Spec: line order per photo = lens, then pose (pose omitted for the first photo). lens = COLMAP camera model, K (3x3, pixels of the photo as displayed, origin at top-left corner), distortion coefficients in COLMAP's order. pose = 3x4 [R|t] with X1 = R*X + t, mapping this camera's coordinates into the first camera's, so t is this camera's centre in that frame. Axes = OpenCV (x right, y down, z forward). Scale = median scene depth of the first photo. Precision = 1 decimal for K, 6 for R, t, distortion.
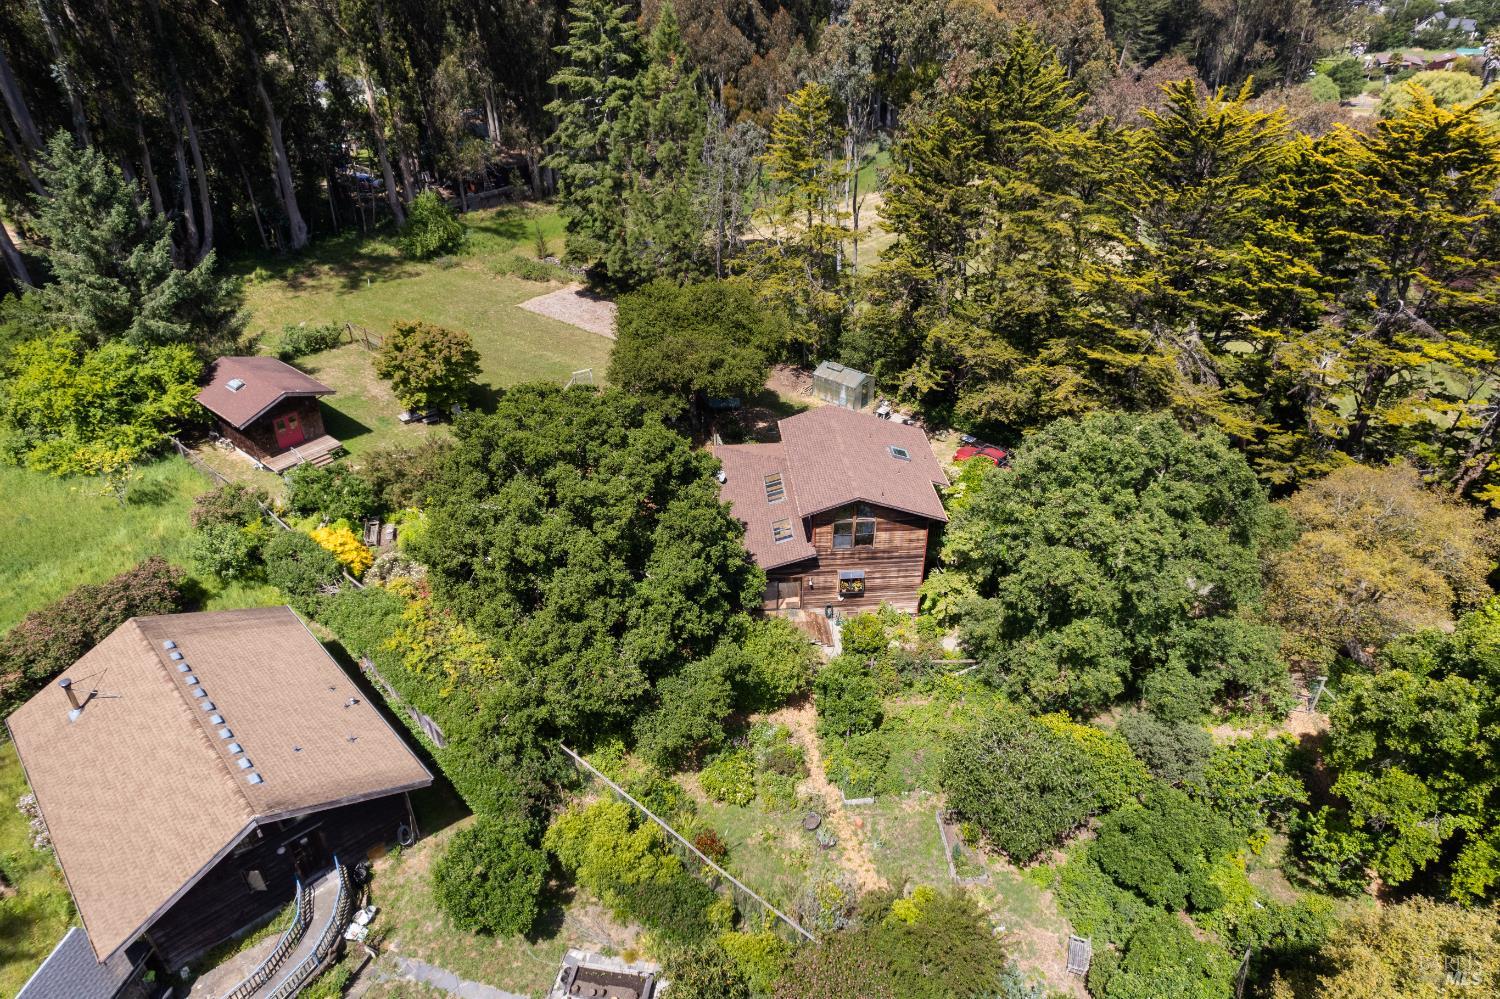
lens RADIAL K [[974.0, 0, 750.0], [0, 974.0, 499.5], [0, 0, 1]] dist [-0.004879, -0.000690]
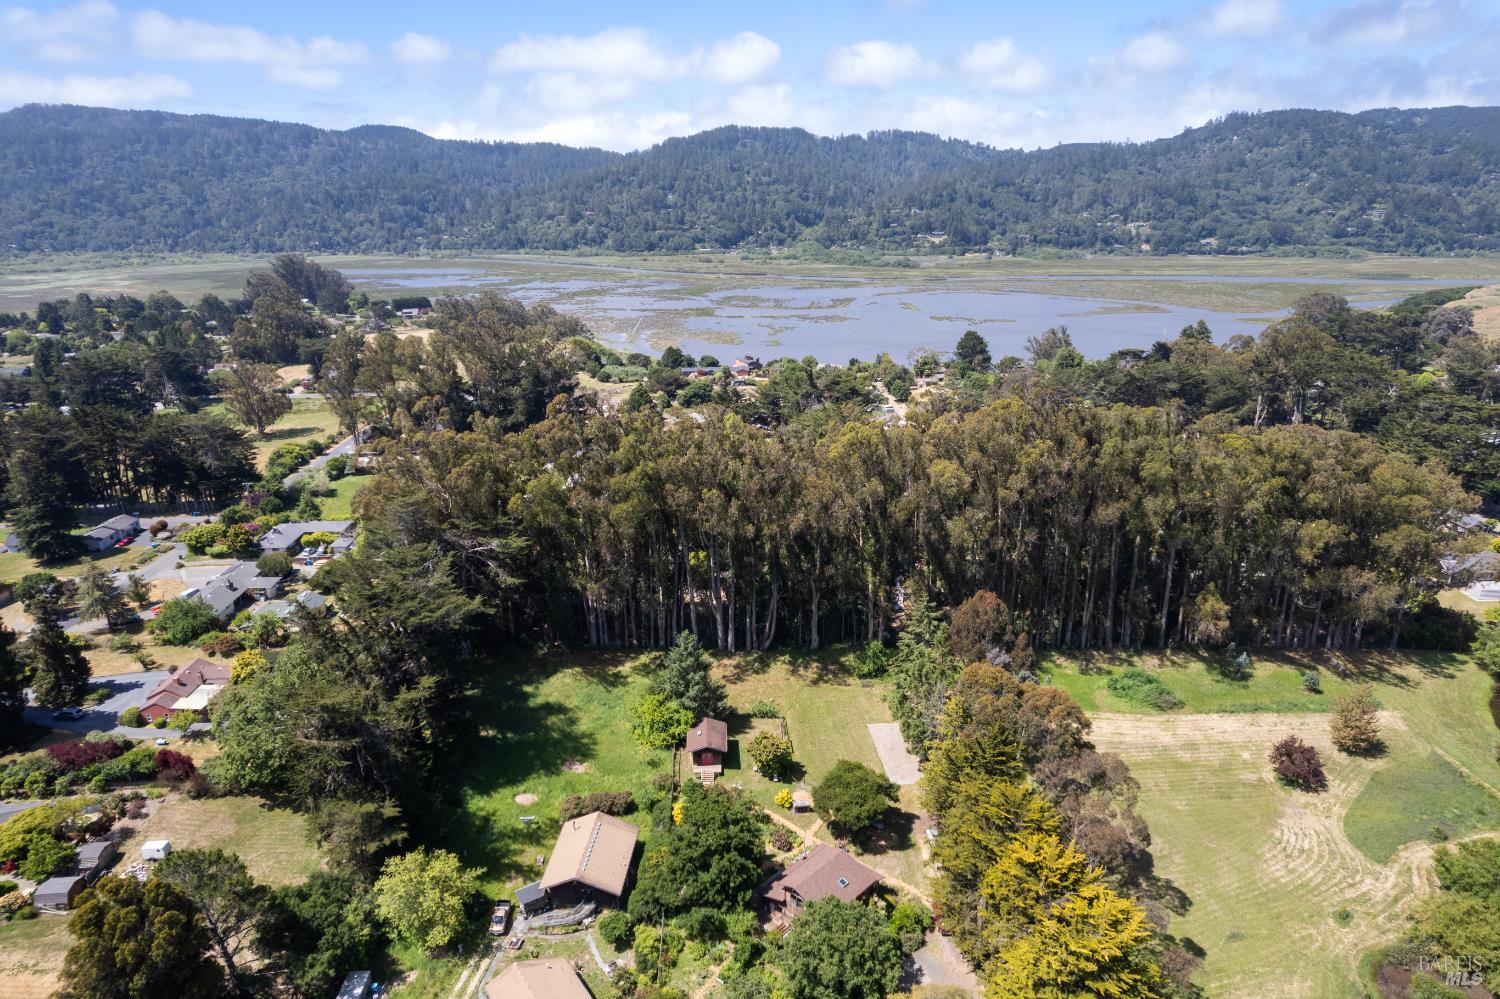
lens RADIAL K [[974.0, 0, 750.0], [0, 974.0, 499.5], [0, 0, 1]] dist [-0.004879, -0.000690]
pose [[0.687398, 0.220450, -0.692016, 1.247067], [-0.376782, 0.922815, -0.080294, -0.545506], [0.620903, 0.315933, 0.717403, -0.994882]]
